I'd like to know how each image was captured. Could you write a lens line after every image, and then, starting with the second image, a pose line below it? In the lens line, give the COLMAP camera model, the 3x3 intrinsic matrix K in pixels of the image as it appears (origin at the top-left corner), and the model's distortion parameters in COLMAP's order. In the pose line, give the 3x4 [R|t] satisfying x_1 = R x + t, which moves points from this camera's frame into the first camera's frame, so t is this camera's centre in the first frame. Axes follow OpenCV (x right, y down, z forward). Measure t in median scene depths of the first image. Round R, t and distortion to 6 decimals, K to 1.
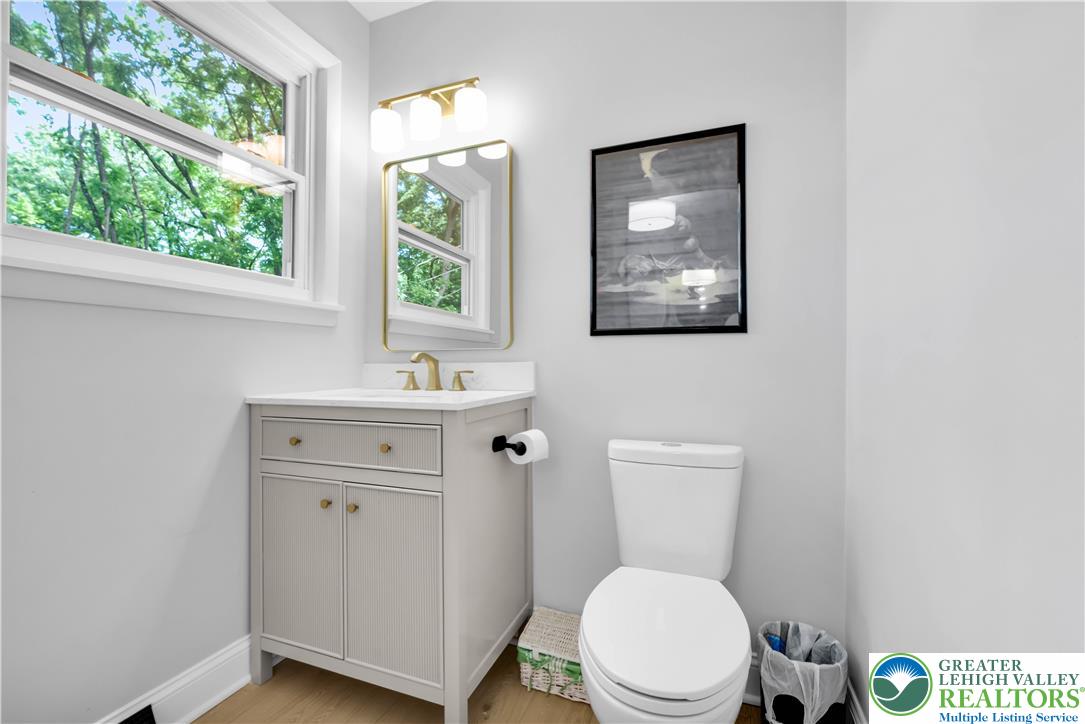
lens RADIAL K [[462.0, 0, 541.4], [0, 462.0, 361.5], [0, 0, 1]] dist [-0.000876, -0.000032]
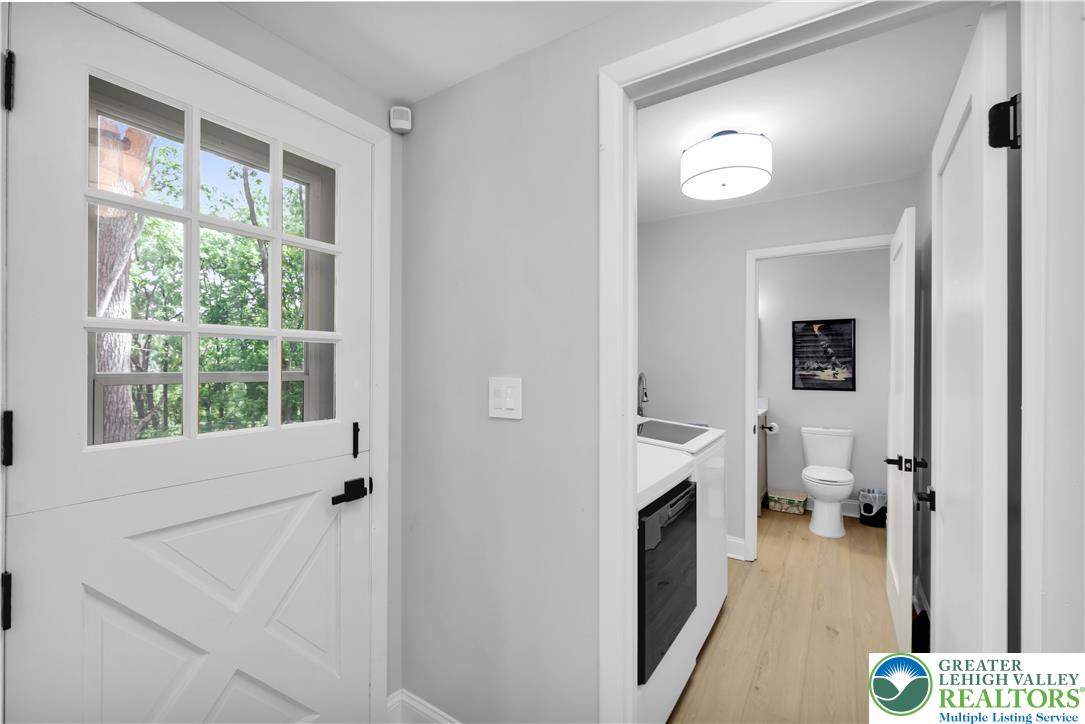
lens RADIAL K [[462.0, 0, 542.8], [0, 462.0, 365.9], [0, 0, 1]] dist [-0.000876, -0.000032]
pose [[0.977837, -0.002873, -0.209347, -0.829698], [0.003994, 0.999980, 0.004930, -0.230243], [0.209328, -0.005657, 0.977829, -2.151153]]
